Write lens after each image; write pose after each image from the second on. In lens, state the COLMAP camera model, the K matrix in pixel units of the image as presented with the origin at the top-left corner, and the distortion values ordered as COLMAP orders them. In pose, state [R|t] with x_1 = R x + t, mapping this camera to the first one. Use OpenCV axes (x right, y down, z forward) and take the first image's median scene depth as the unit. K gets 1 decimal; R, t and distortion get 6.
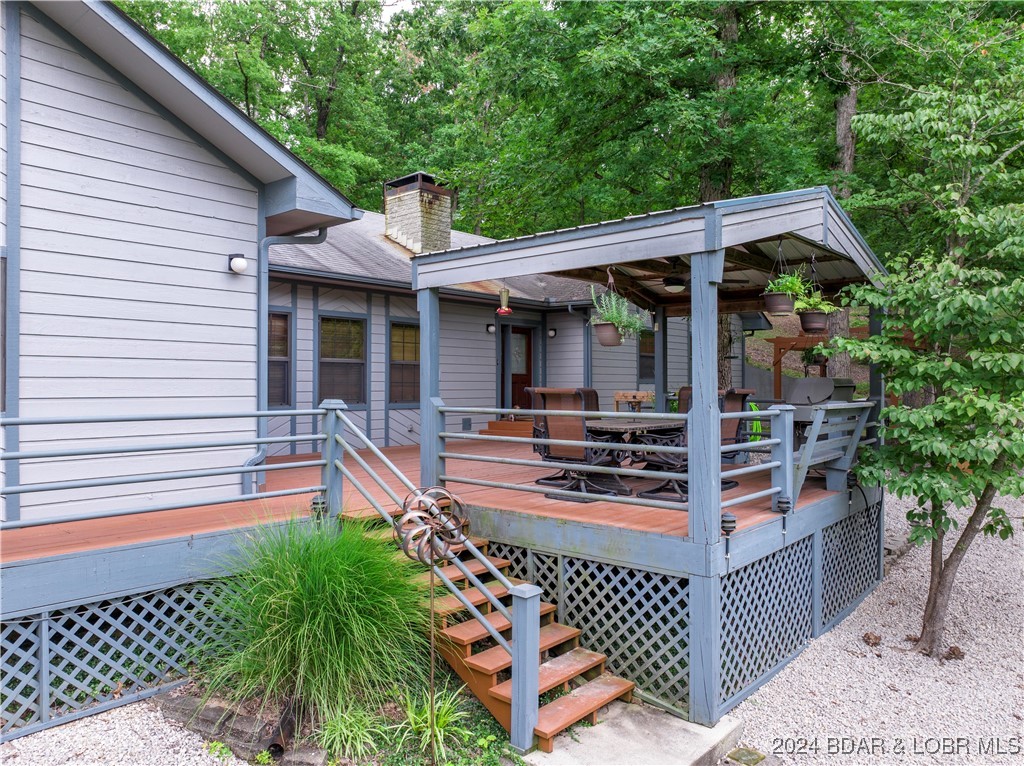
lens RADIAL K [[729.7, 0, 512.0], [0, 729.7, 383.0], [0, 0, 1]] dist [-0.016391, -0.003098]
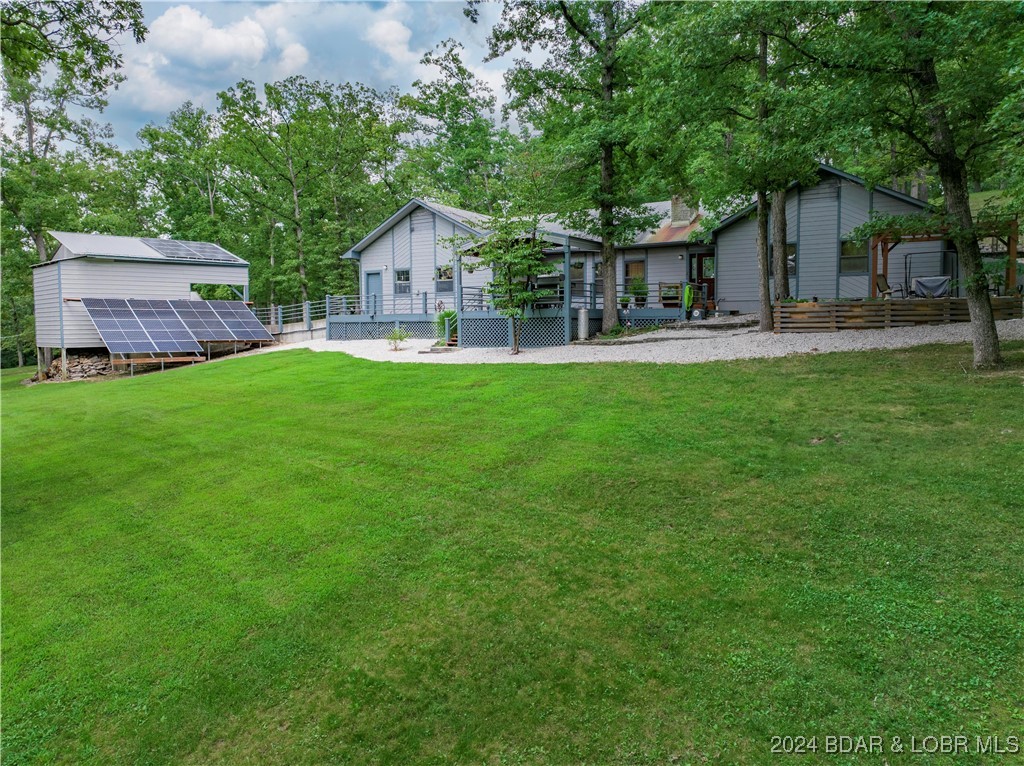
lens RADIAL K [[729.7, 0, 512.0], [0, 729.7, 383.0], [0, 0, 1]] dist [-0.016391, -0.003098]
pose [[0.132743, 0.077556, -0.988112, 3.924754], [0.013890, 0.996690, 0.080096, 0.215919], [0.991053, -0.024357, 0.131226, 0.443631]]
